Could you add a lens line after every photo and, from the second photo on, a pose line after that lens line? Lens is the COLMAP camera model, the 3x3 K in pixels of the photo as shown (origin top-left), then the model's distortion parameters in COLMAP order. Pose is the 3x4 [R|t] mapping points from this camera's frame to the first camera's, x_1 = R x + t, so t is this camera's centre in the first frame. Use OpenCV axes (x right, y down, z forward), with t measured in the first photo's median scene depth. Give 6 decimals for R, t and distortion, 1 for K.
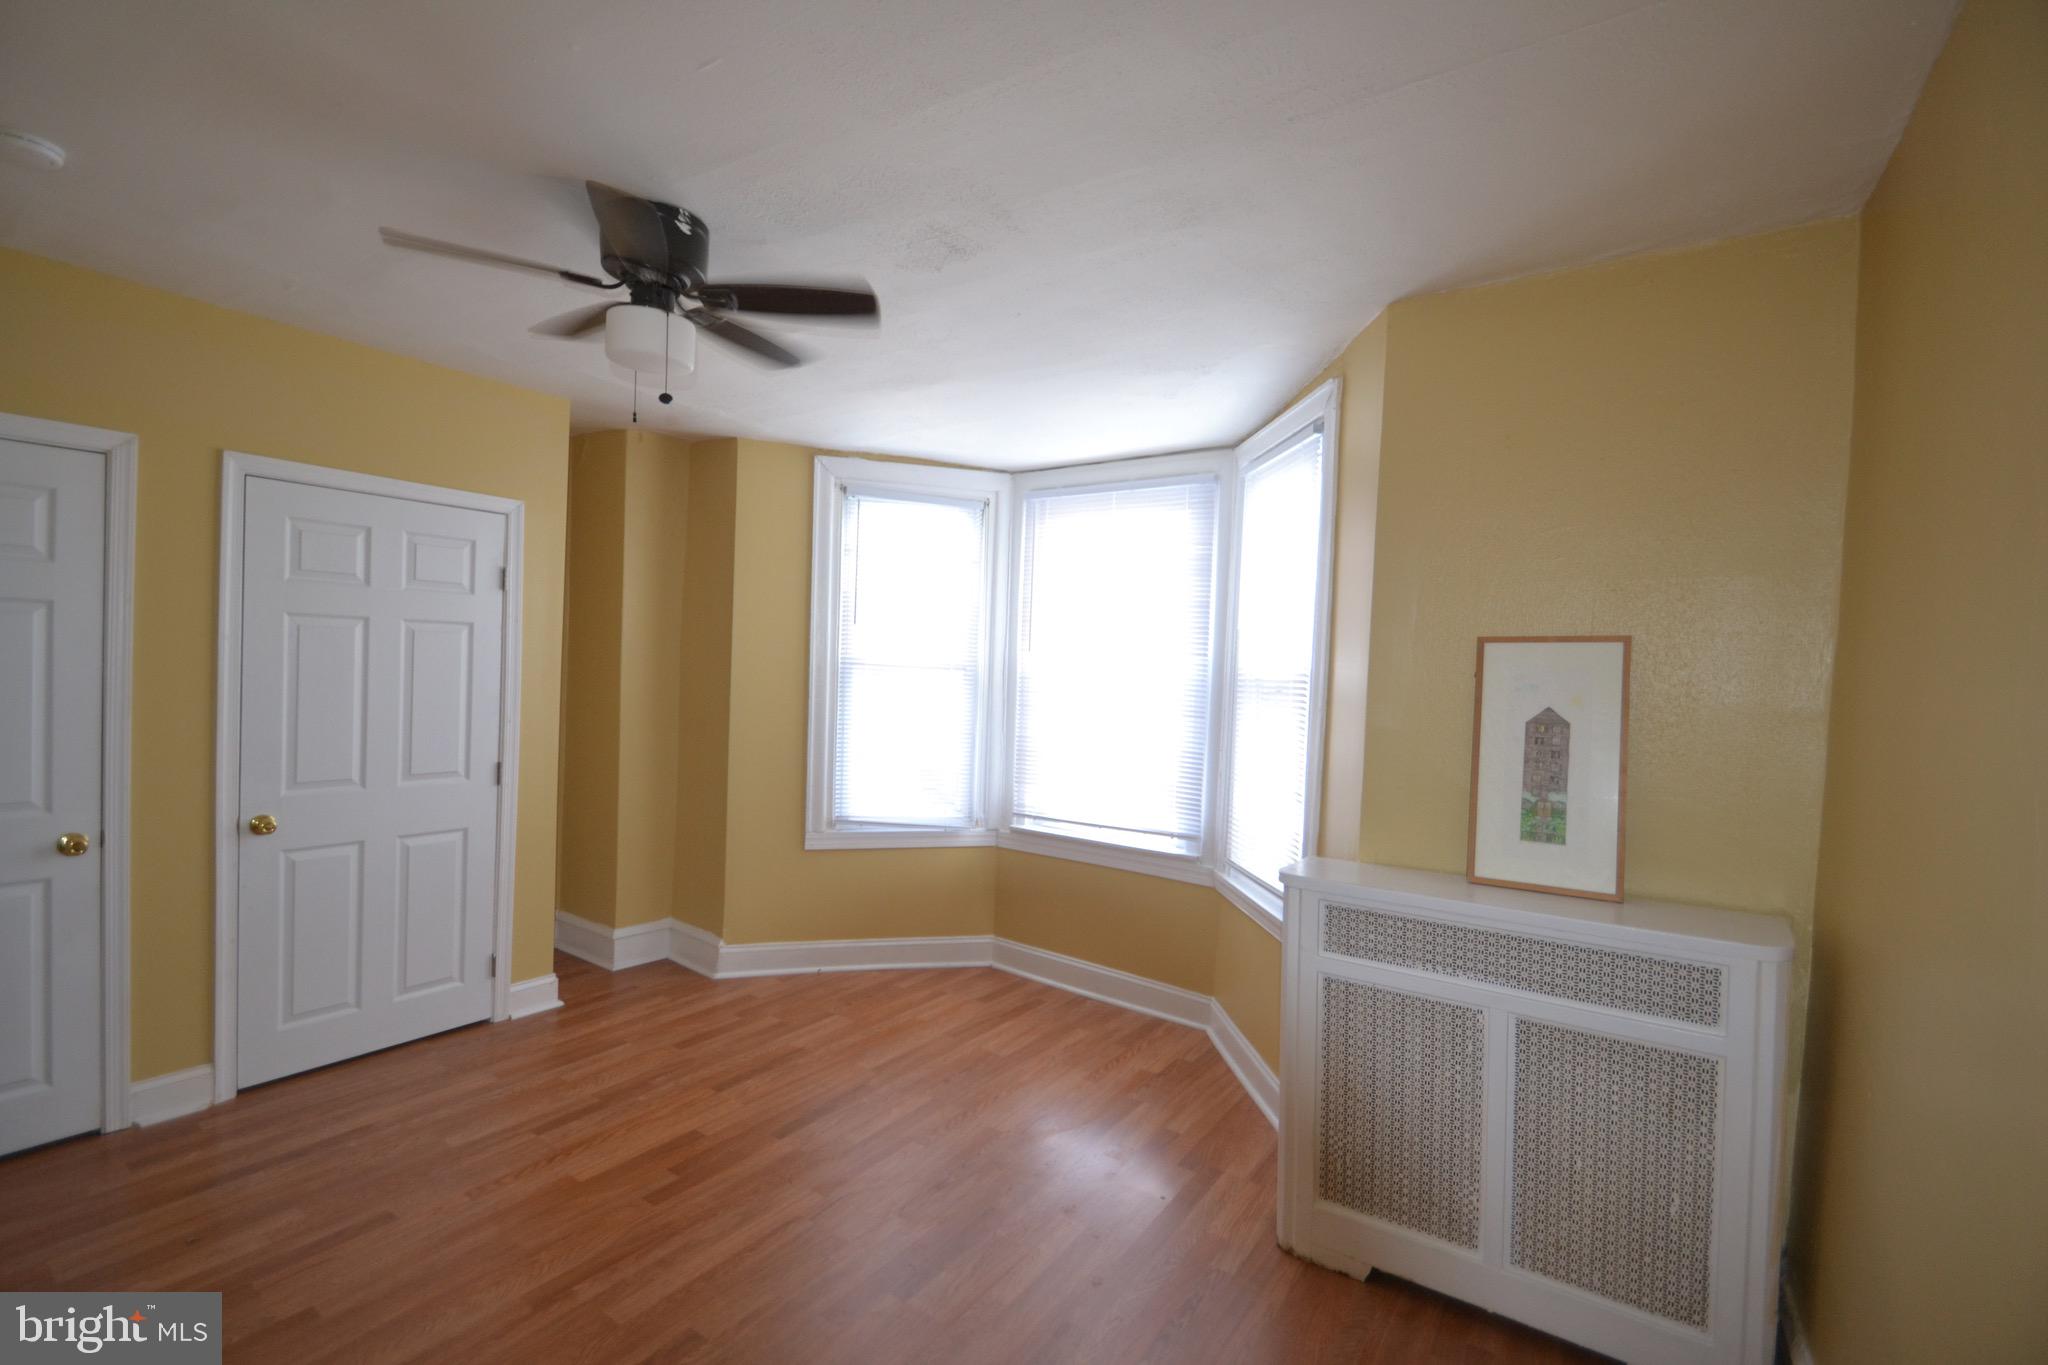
lens RADIAL K [[904.4, 0, 991.9], [0, 904.4, 684.2], [0, 0, 1]] dist [0.012885, -0.018705]
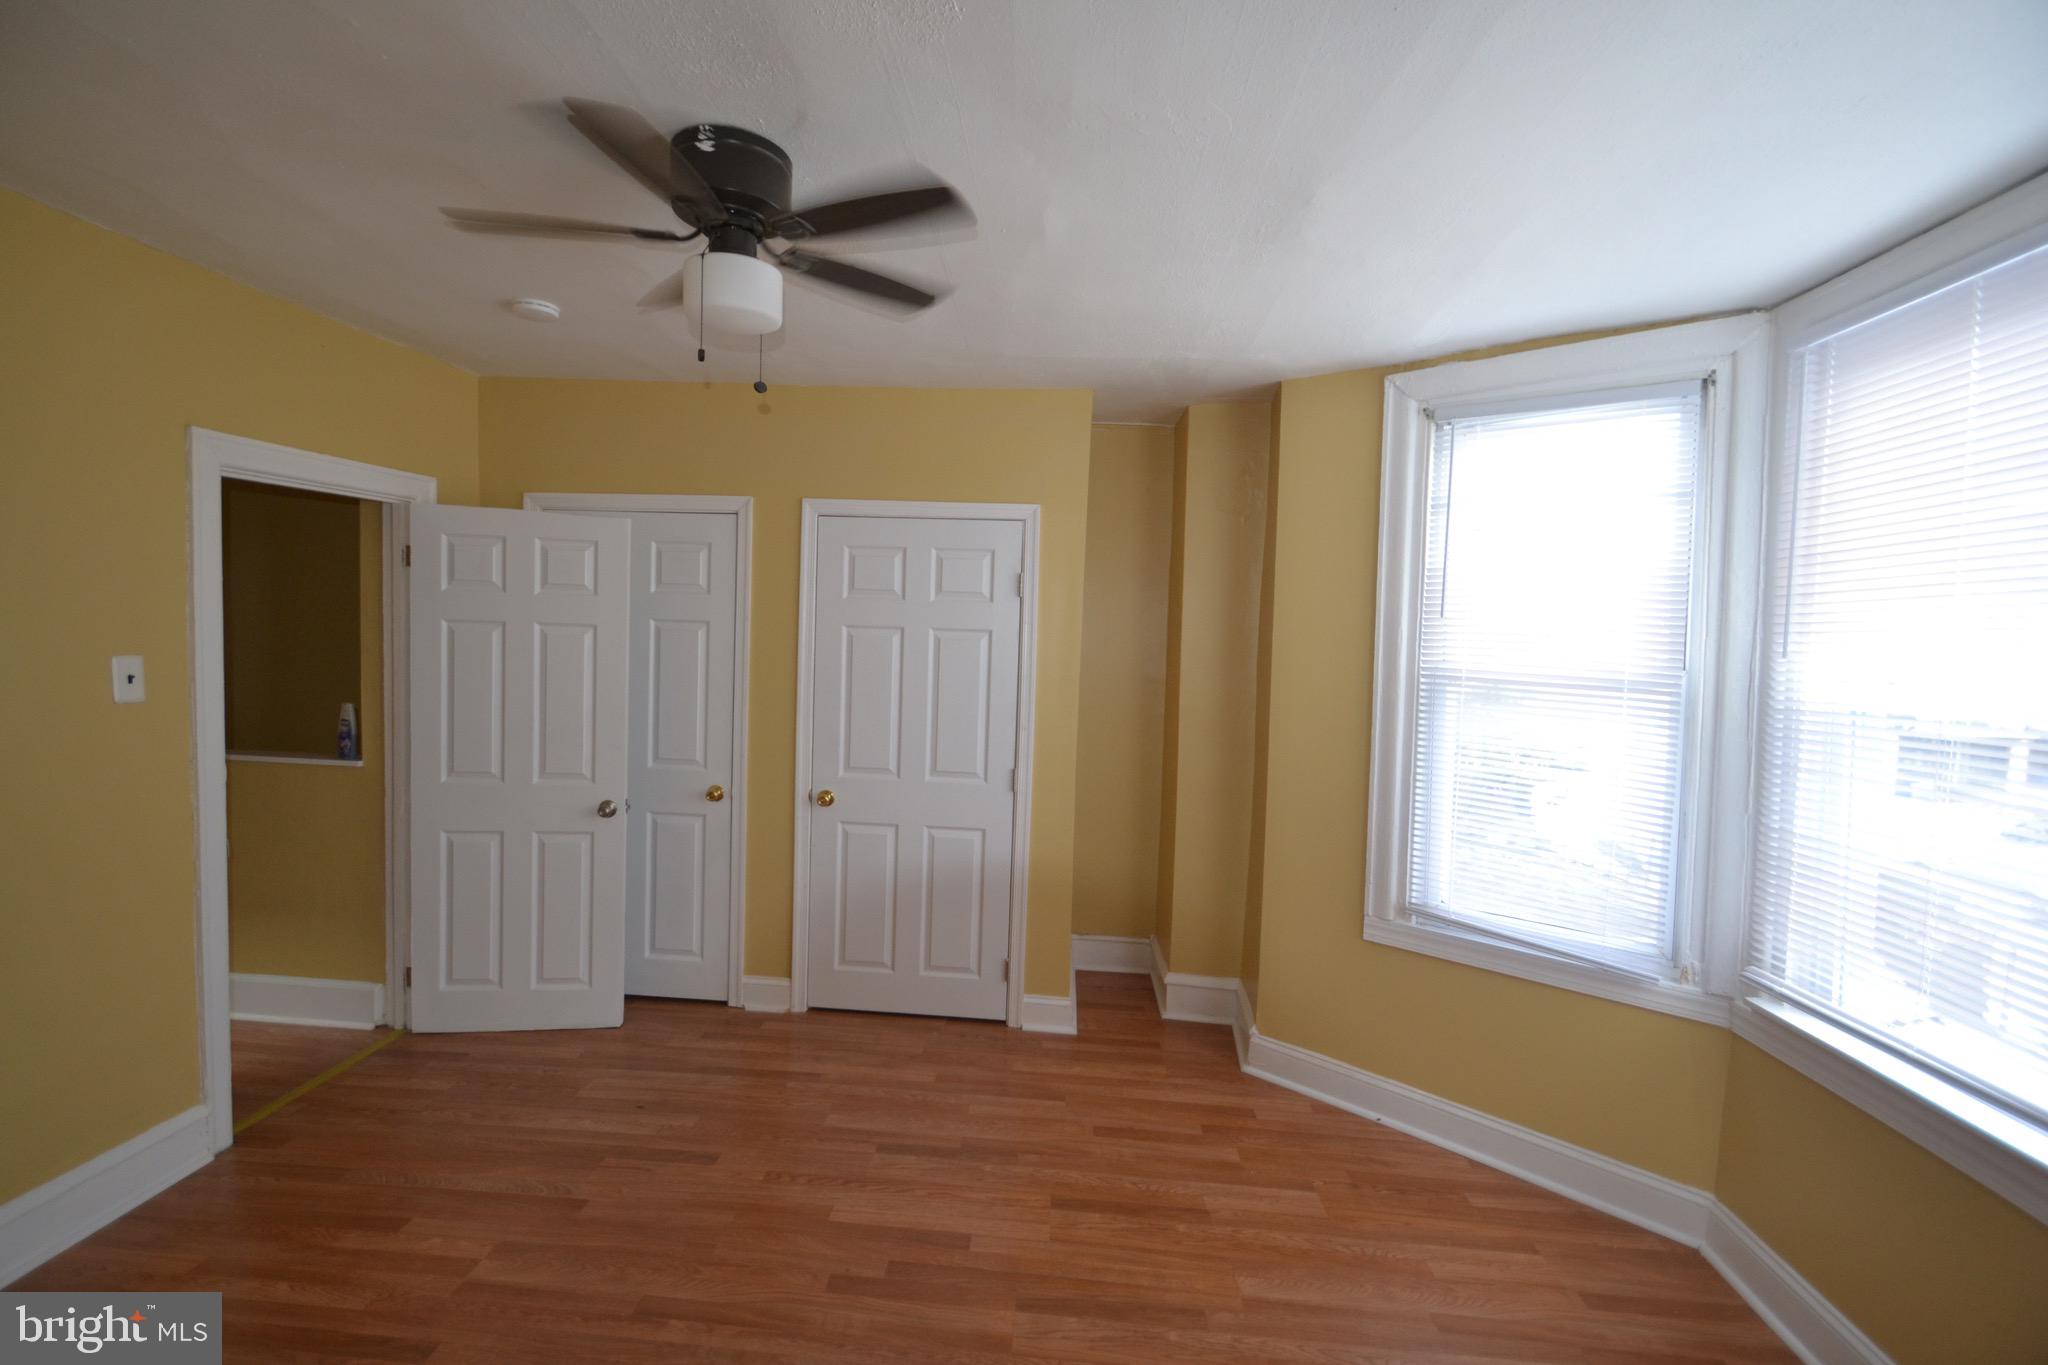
lens RADIAL K [[904.4, 0, 991.9], [0, 904.4, 684.2], [0, 0, 1]] dist [0.012885, -0.018705]
pose [[0.505021, 0.020144, -0.862872, 0.306838], [-0.036302, 0.999339, 0.002083, -0.008374], [0.862343, 0.030272, 0.505419, 0.471350]]
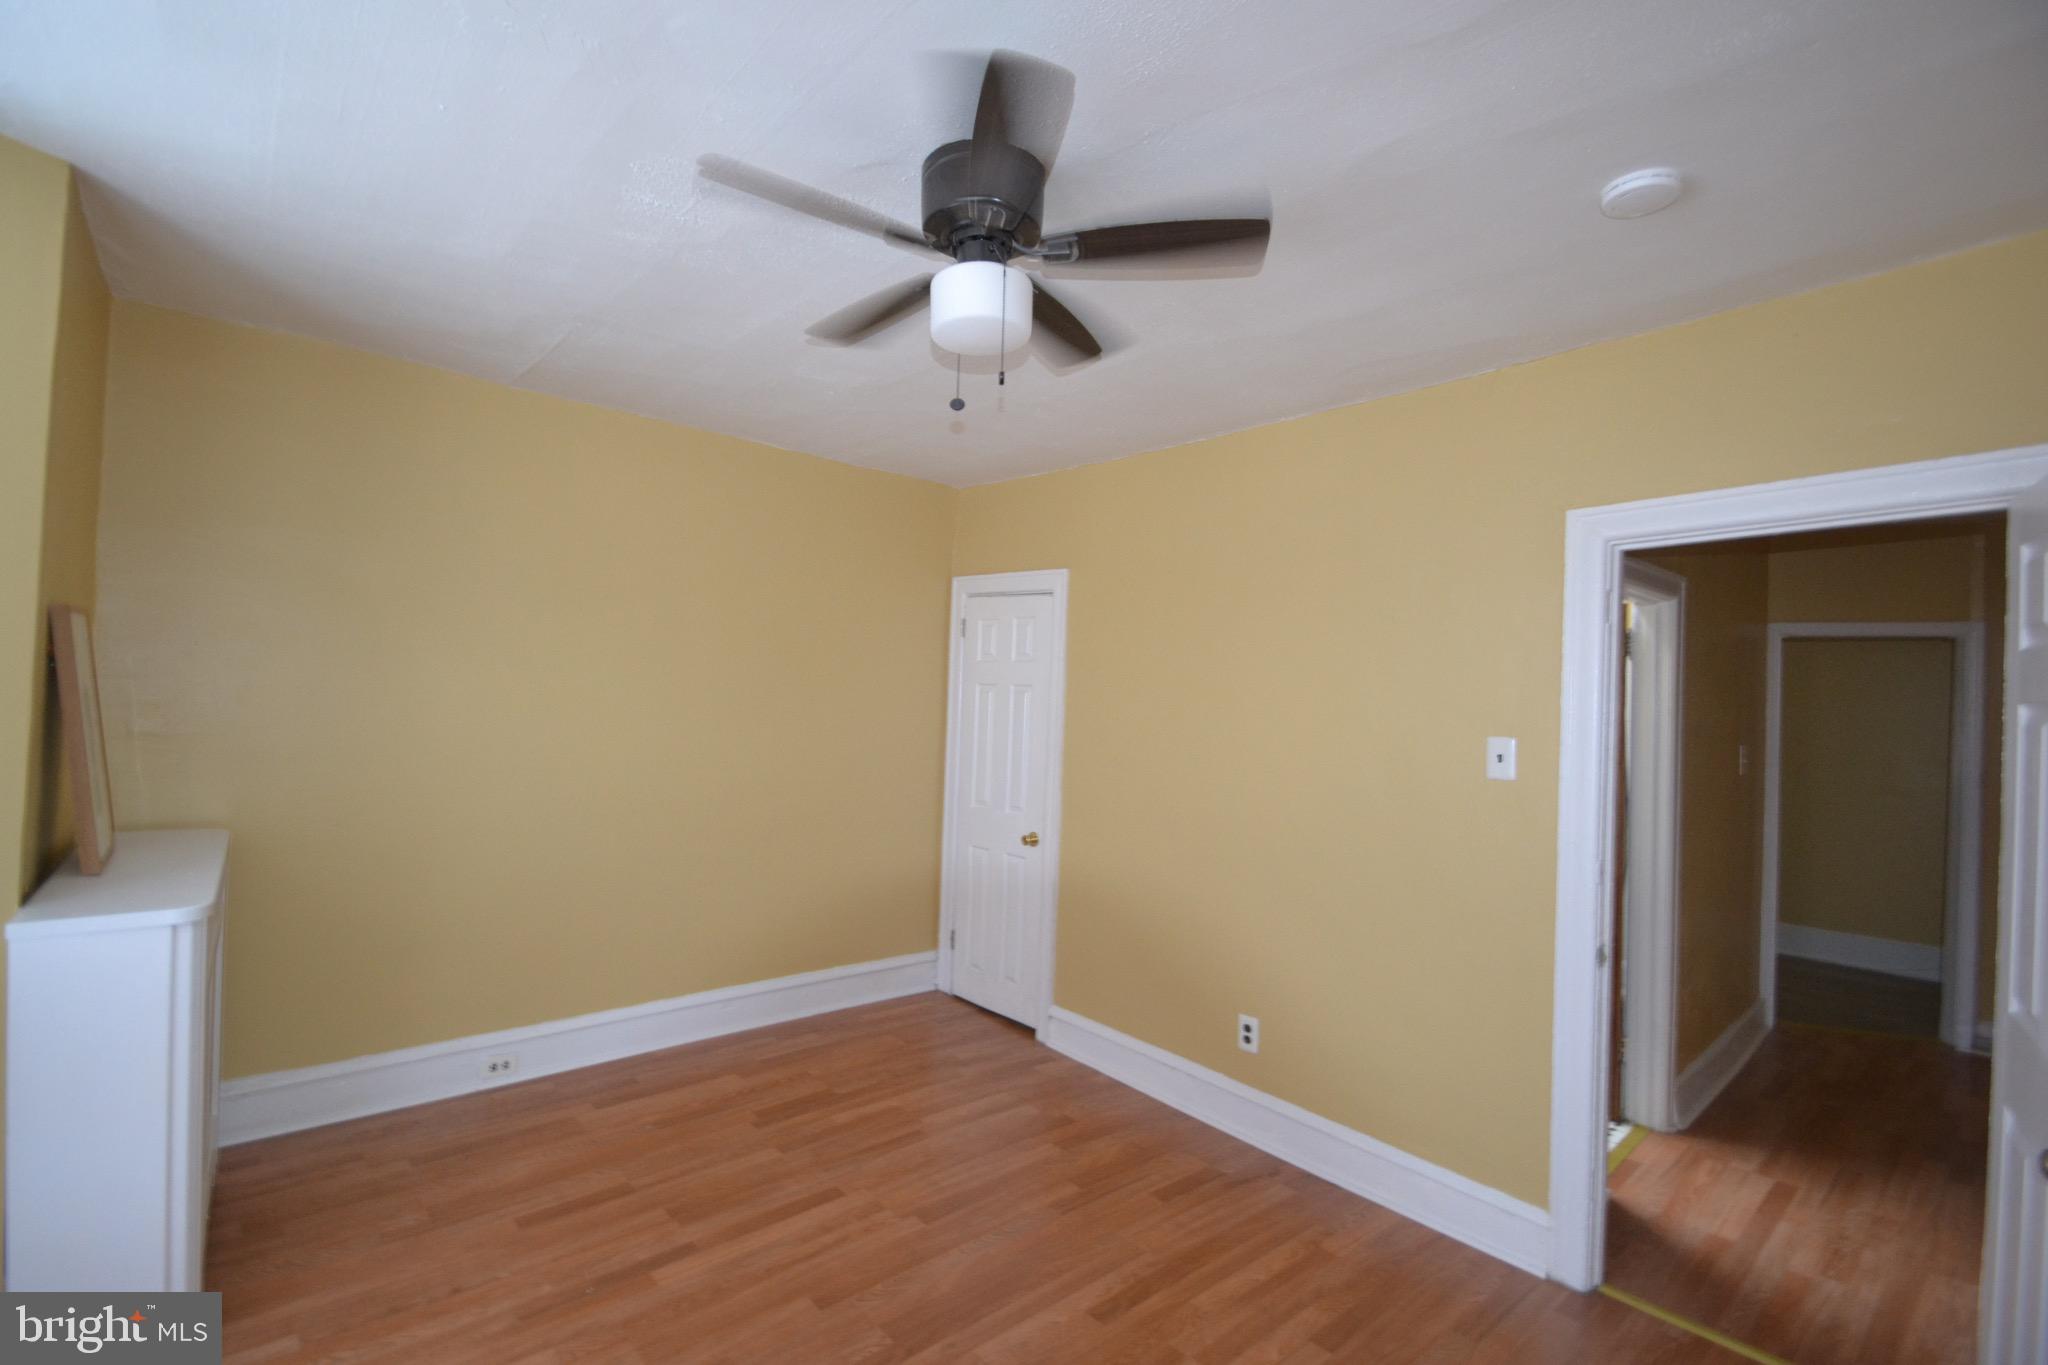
lens RADIAL K [[904.4, 0, 991.9], [0, 904.4, 684.2], [0, 0, 1]] dist [0.012885, -0.018705]
pose [[-0.963996, -0.070893, 0.256294, -0.371389], [-0.066979, 0.997466, 0.023976, -0.037906], [-0.257345, 0.005947, -0.966301, 1.074807]]
